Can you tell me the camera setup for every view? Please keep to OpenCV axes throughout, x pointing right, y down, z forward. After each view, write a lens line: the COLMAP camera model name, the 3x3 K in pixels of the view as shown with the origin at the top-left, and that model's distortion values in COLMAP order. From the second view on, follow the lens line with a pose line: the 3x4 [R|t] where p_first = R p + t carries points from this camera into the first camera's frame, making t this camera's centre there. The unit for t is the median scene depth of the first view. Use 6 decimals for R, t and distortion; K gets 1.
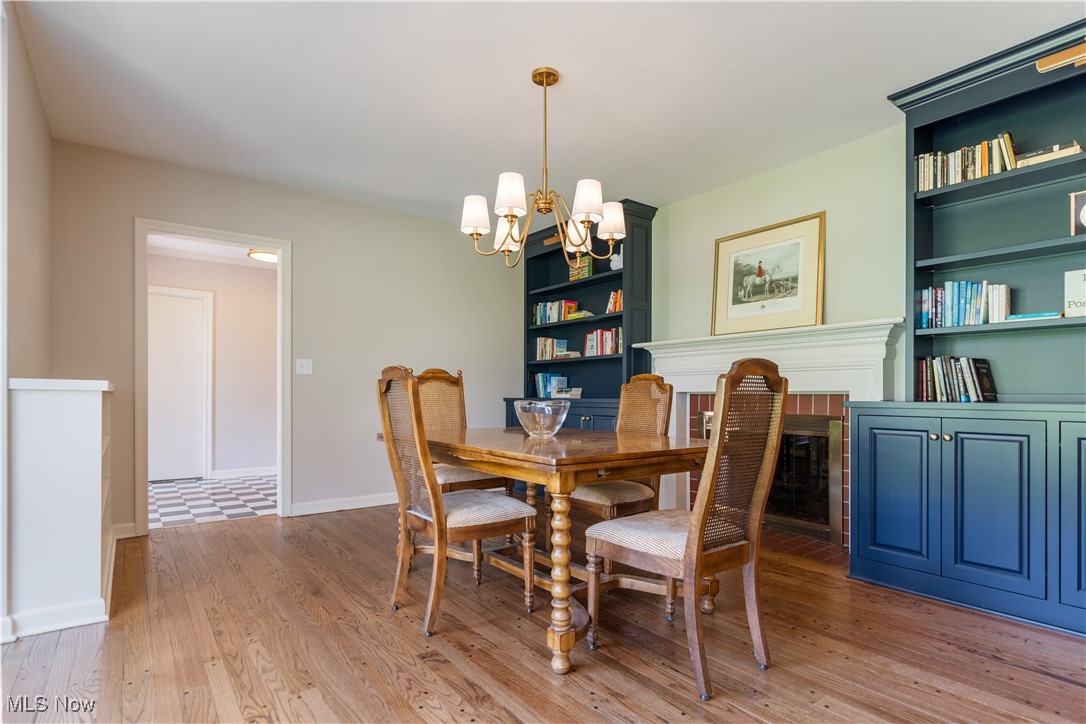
lens RADIAL K [[536.9, 0, 540.0], [0, 536.9, 391.1], [0, 0, 1]] dist [0.000938, 0.000210]
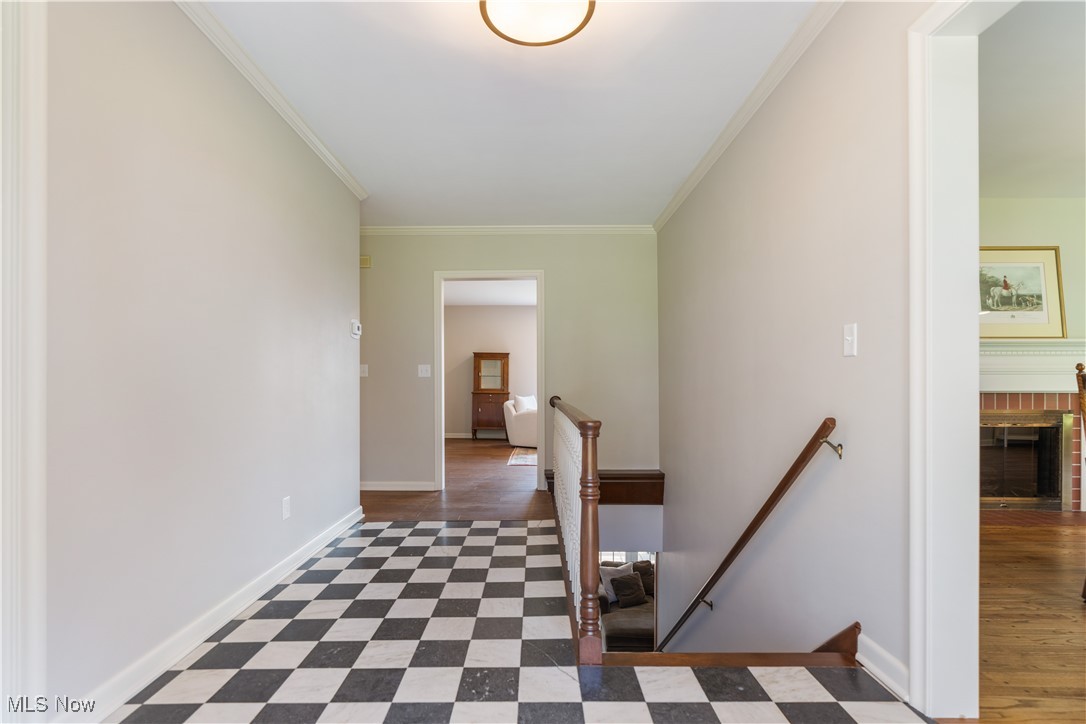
lens RADIAL K [[536.9, 0, 542.2], [0, 536.9, 369.6], [0, 0, 1]] dist [0.000938, 0.000210]
pose [[0.604878, 0.014408, 0.796188, -1.092371], [-0.001201, 0.999852, -0.017180, -0.024019], [-0.796317, 0.009436, 0.604806, 1.107485]]
